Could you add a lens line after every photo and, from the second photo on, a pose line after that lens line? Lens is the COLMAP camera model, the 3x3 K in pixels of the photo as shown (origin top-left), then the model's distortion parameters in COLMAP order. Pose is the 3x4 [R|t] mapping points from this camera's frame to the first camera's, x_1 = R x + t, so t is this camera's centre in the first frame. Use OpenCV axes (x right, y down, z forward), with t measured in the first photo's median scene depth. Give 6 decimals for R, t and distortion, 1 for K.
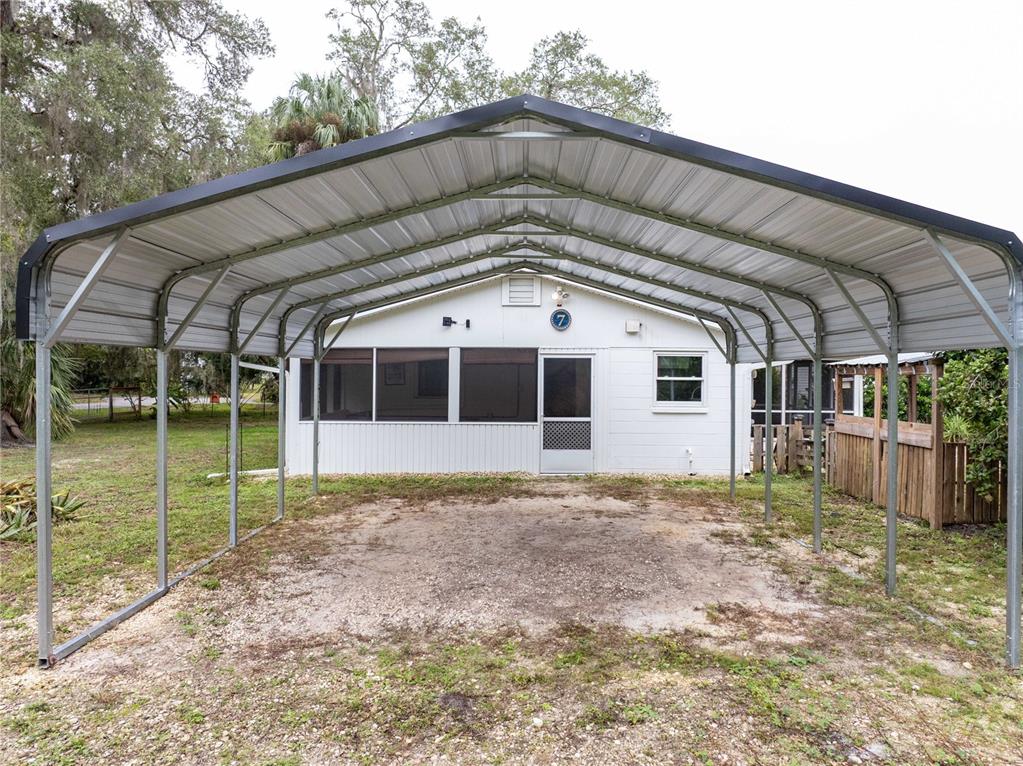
lens RADIAL K [[717.0, 0, 514.1], [0, 717.0, 383.6], [0, 0, 1]] dist [-0.051574, 0.026592]
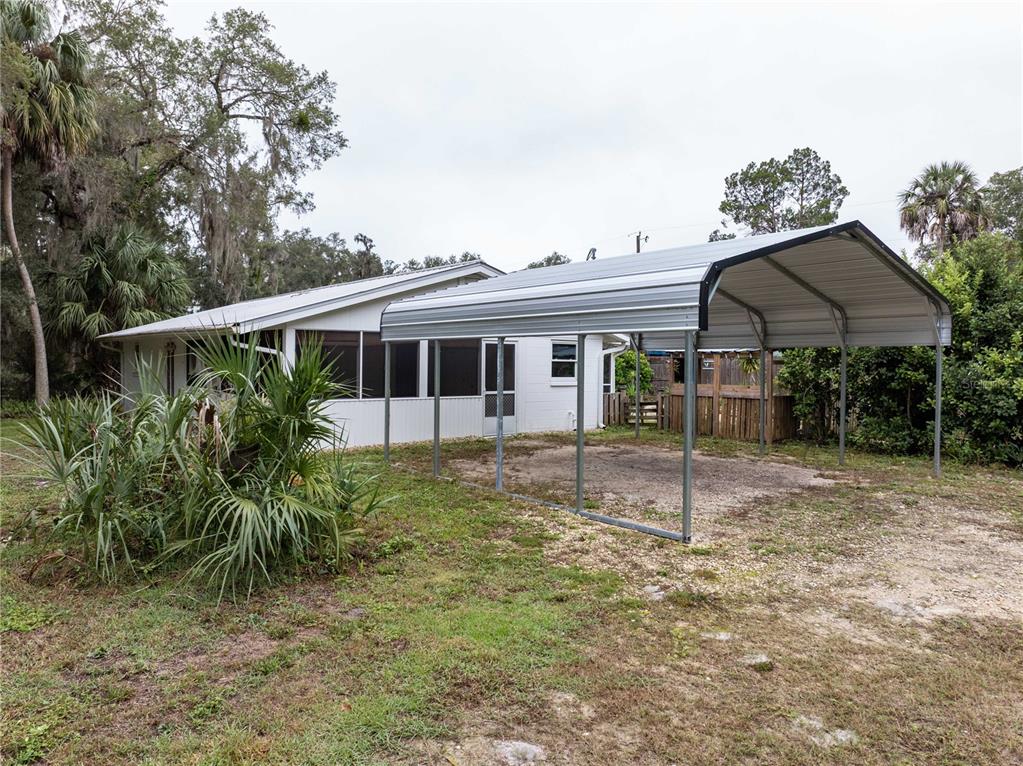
lens RADIAL K [[717.0, 0, 513.7], [0, 717.0, 381.1], [0, 0, 1]] dist [-0.051574, 0.026592]
pose [[0.771596, -0.015359, 0.635928, -0.713981], [0.005617, 0.999834, 0.017334, 0.008137], [-0.636088, -0.009803, 0.771554, 0.007067]]
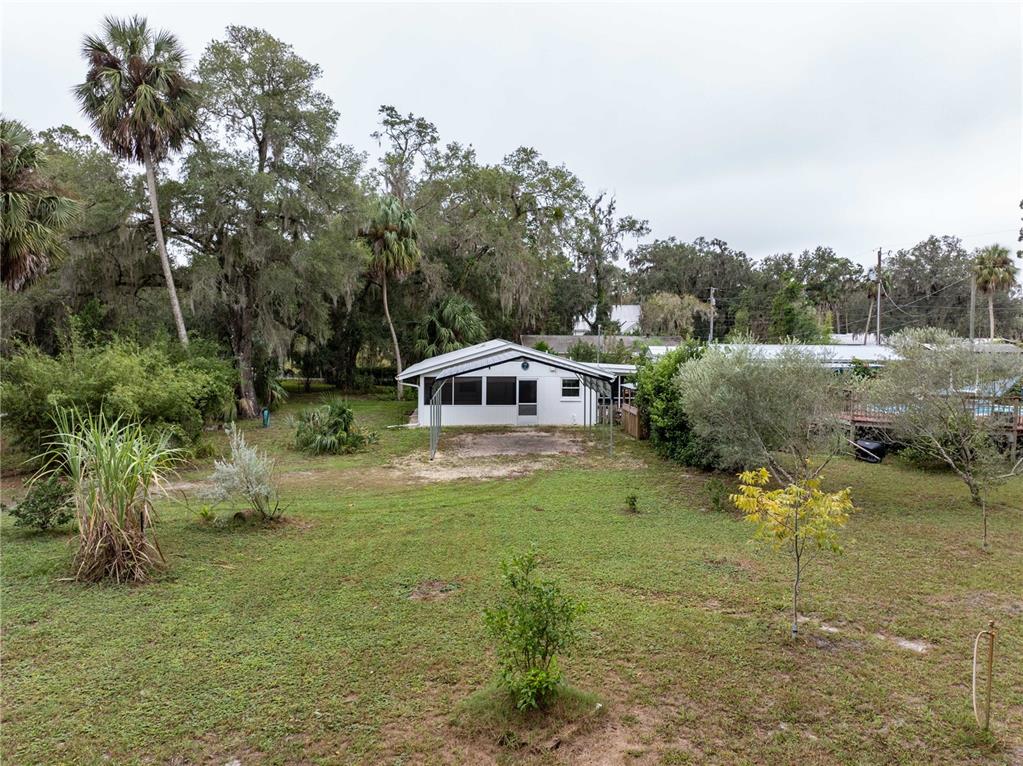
lens RADIAL K [[717.0, 0, 511.5], [0, 717.0, 383.2], [0, 0, 1]] dist [-0.051574, 0.026592]
pose [[0.998353, -0.006501, 0.057002, -0.133069], [0.003243, 0.998364, 0.057078, -0.173895], [-0.057280, -0.056800, 0.996741, -1.590415]]
